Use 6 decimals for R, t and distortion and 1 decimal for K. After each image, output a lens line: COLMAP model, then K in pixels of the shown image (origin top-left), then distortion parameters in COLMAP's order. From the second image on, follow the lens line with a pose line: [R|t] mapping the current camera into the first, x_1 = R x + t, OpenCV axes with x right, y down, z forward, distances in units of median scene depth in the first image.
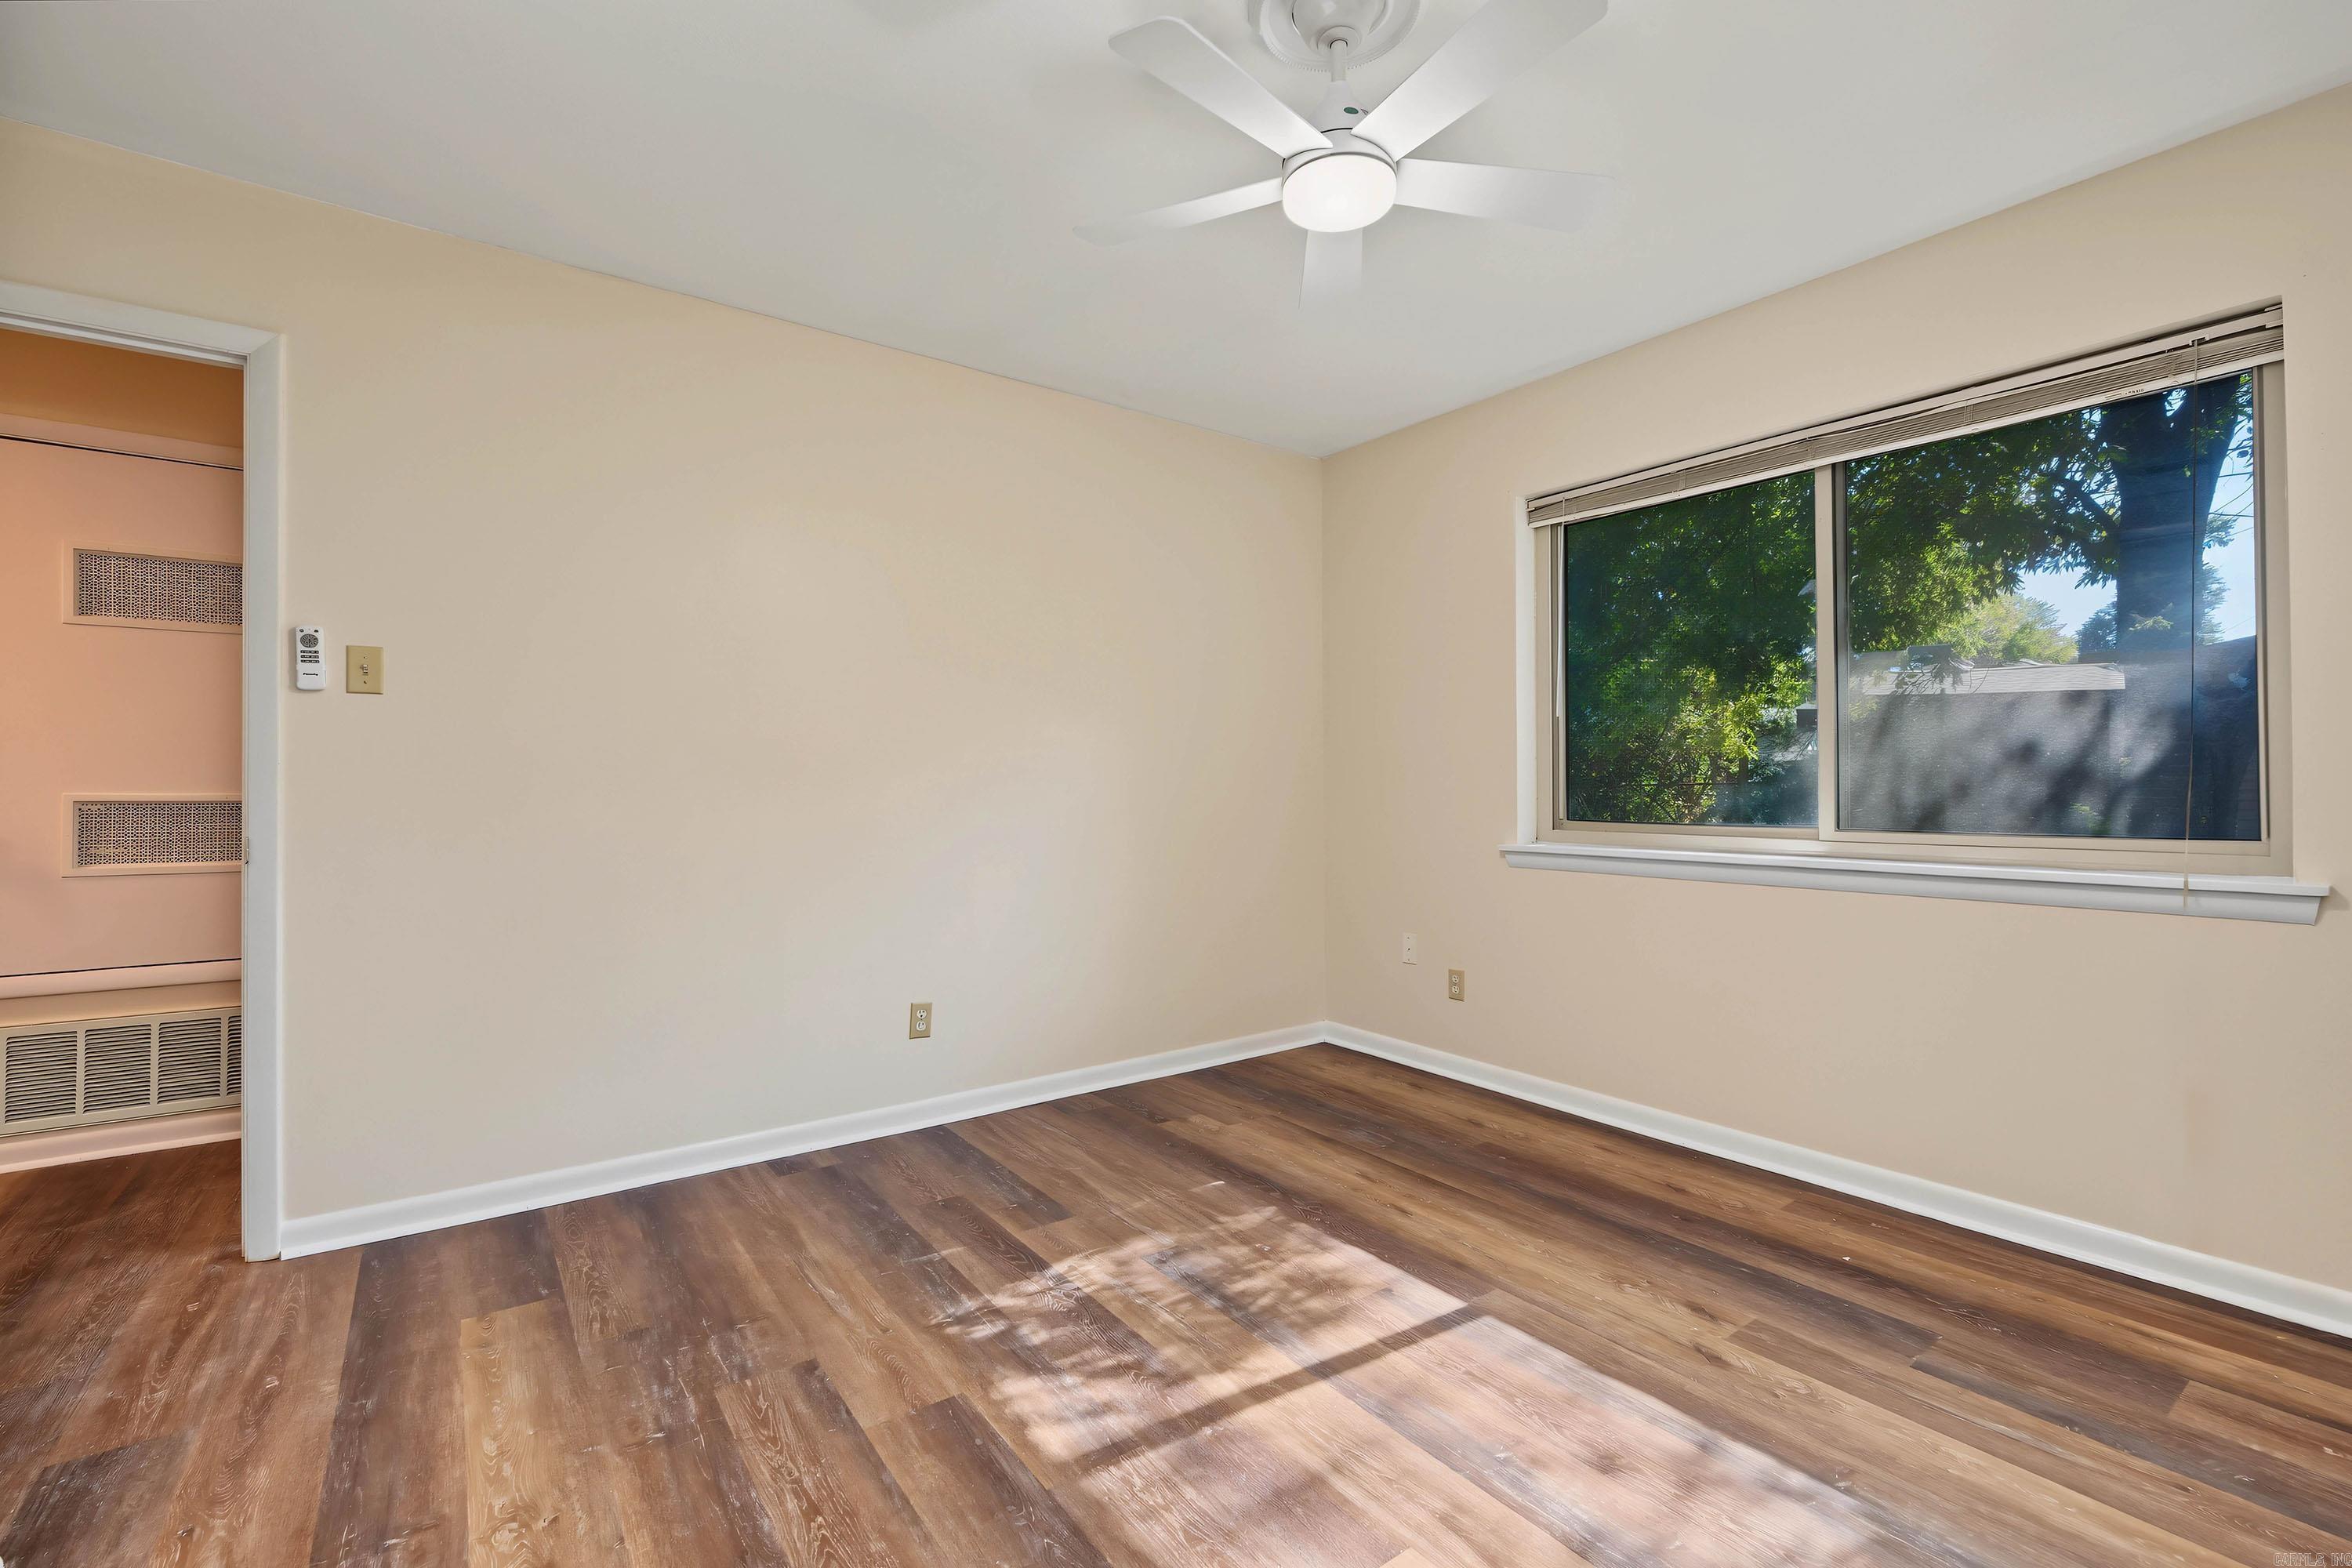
lens RADIAL K [[1025.0, 0, 1194.5], [0, 1025.0, 775.4], [0, 0, 1]] dist [-0.002834, 0.000458]
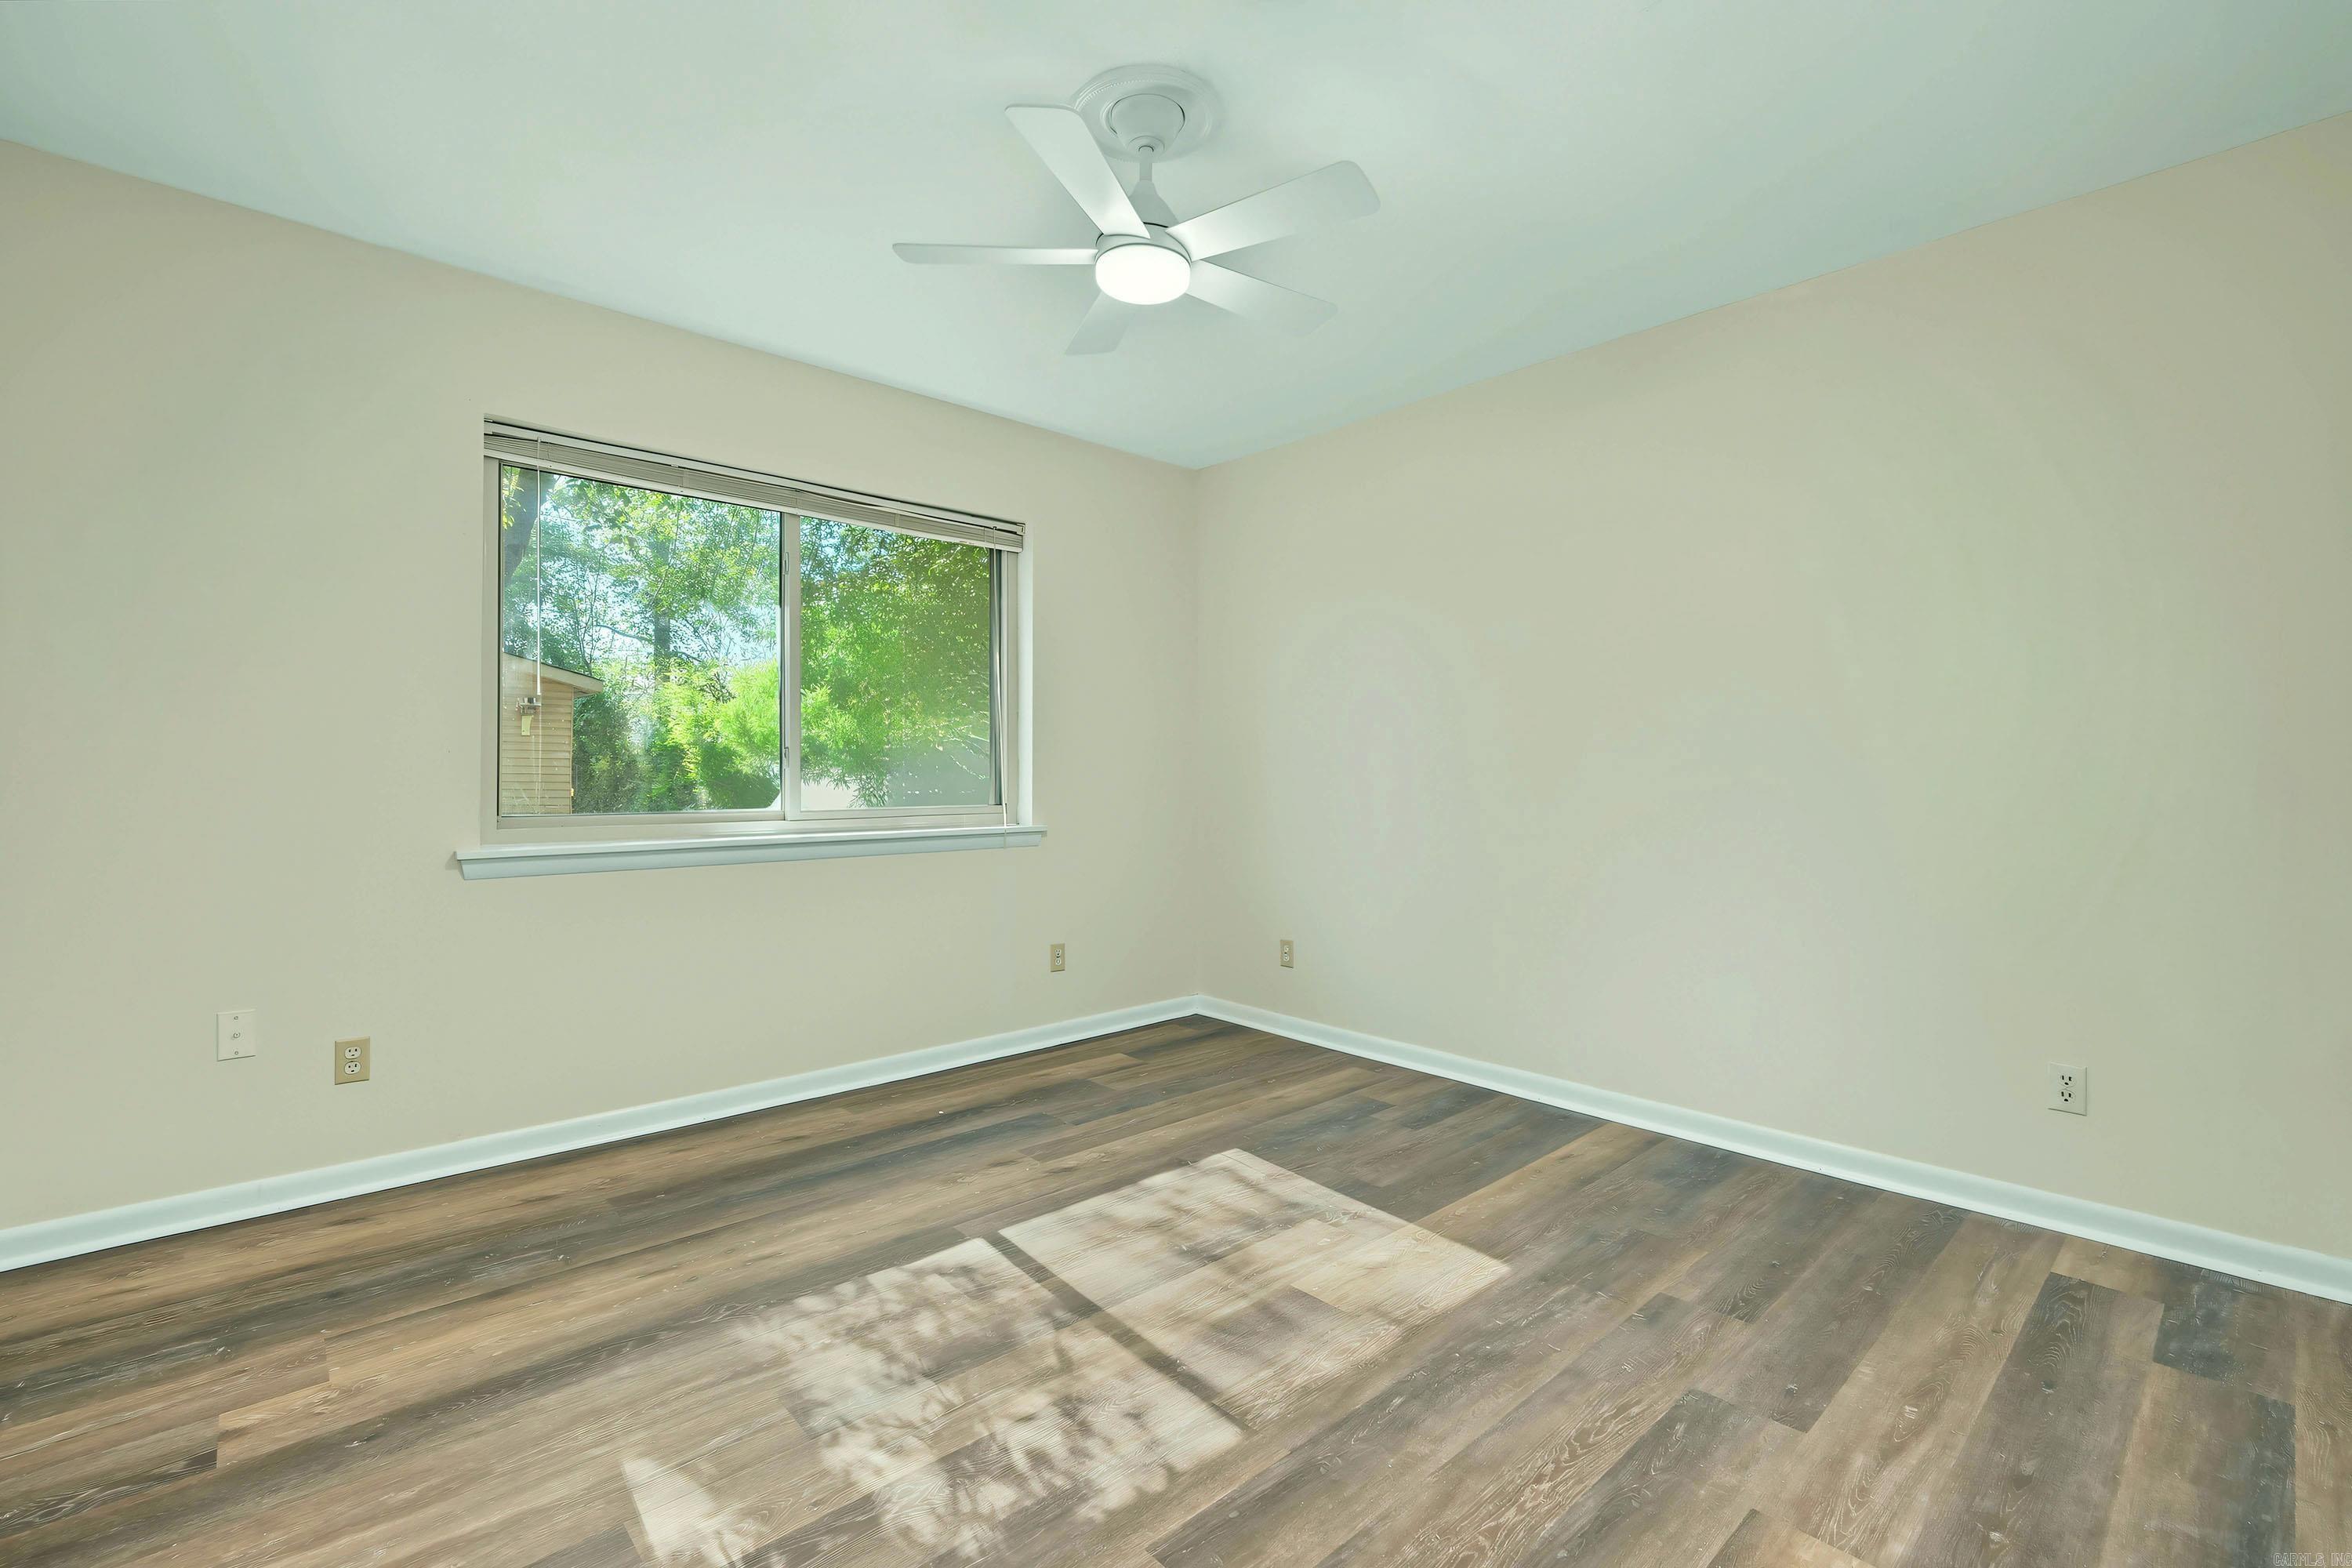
lens RADIAL K [[1025.0, 0, 1170.2], [0, 1025.0, 785.2], [0, 0, 1]] dist [-0.002834, 0.000458]
pose [[-0.102910, -0.008752, 0.994652, -0.781905], [-0.010020, 0.999920, 0.007762, 0.010928], [-0.994640, -0.009168, -0.102990, 0.834290]]
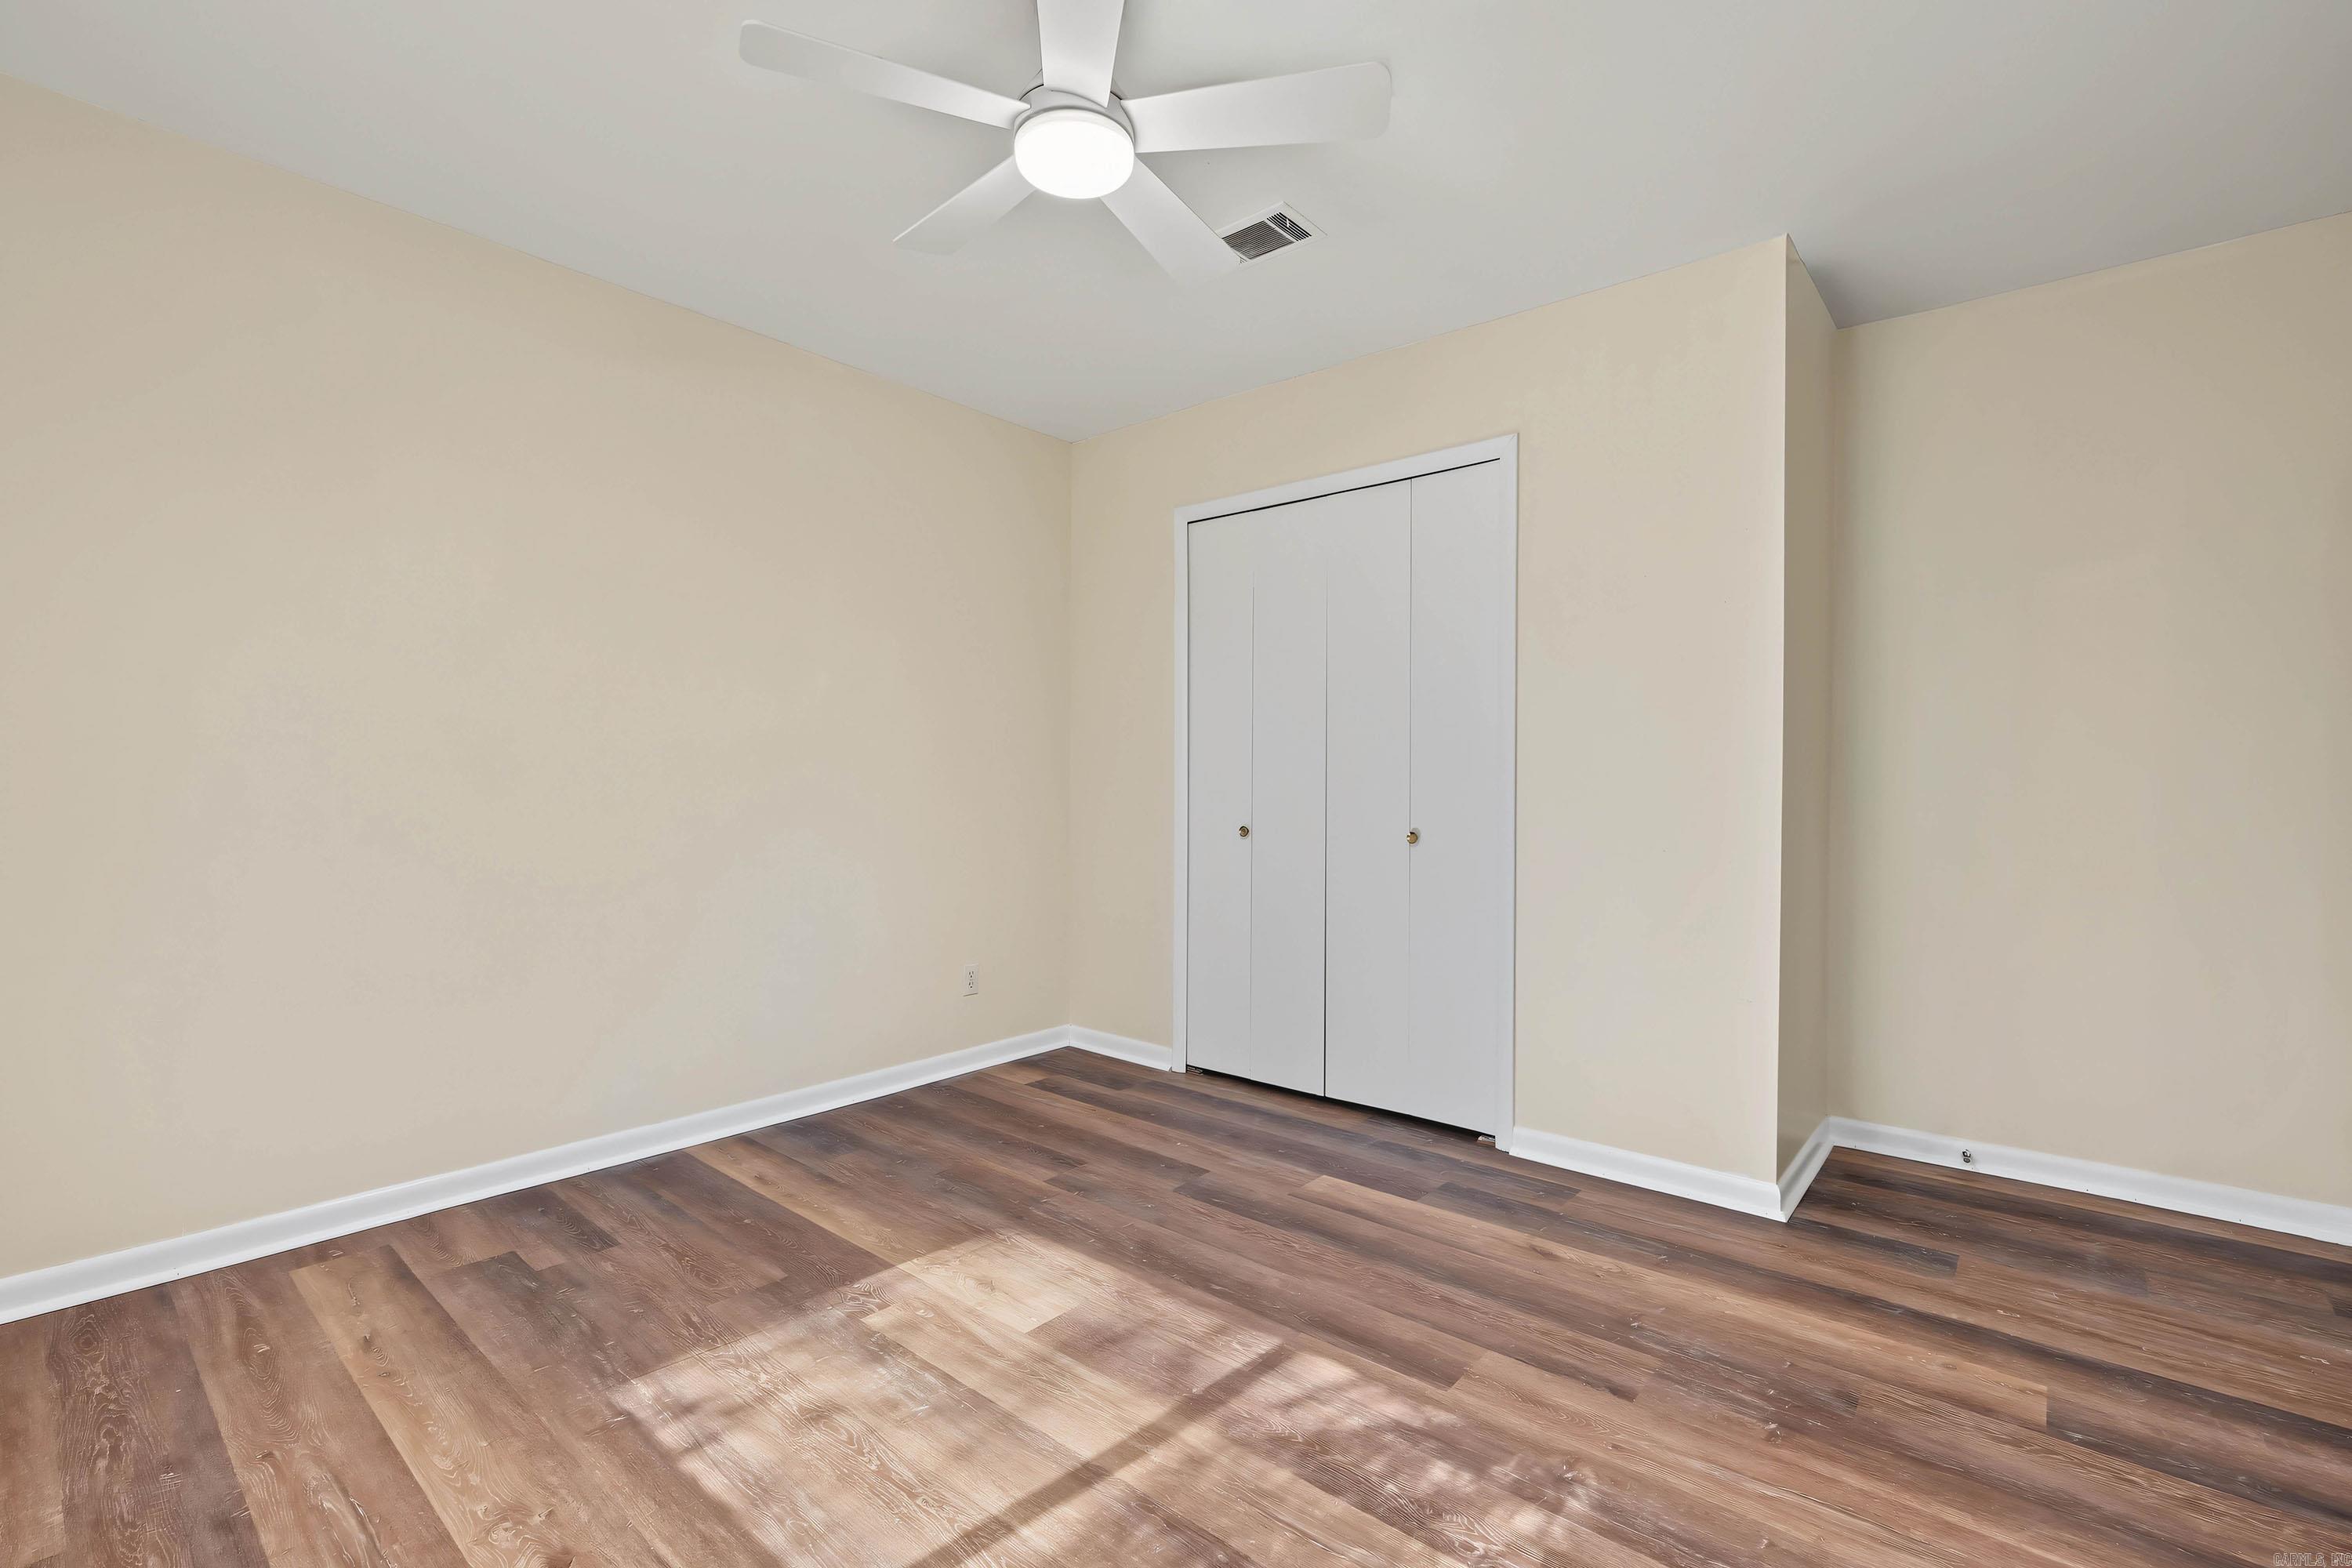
lens RADIAL K [[1025.0, 0, 1190.2], [0, 1025.0, 831.8], [0, 0, 1]] dist [-0.002834, 0.000458]
pose [[-0.972897, 0.005944, -0.231163, 0.192228], [-0.004062, 0.999076, 0.042785, 0.010135], [0.231204, 0.042564, -0.971974, 1.481544]]
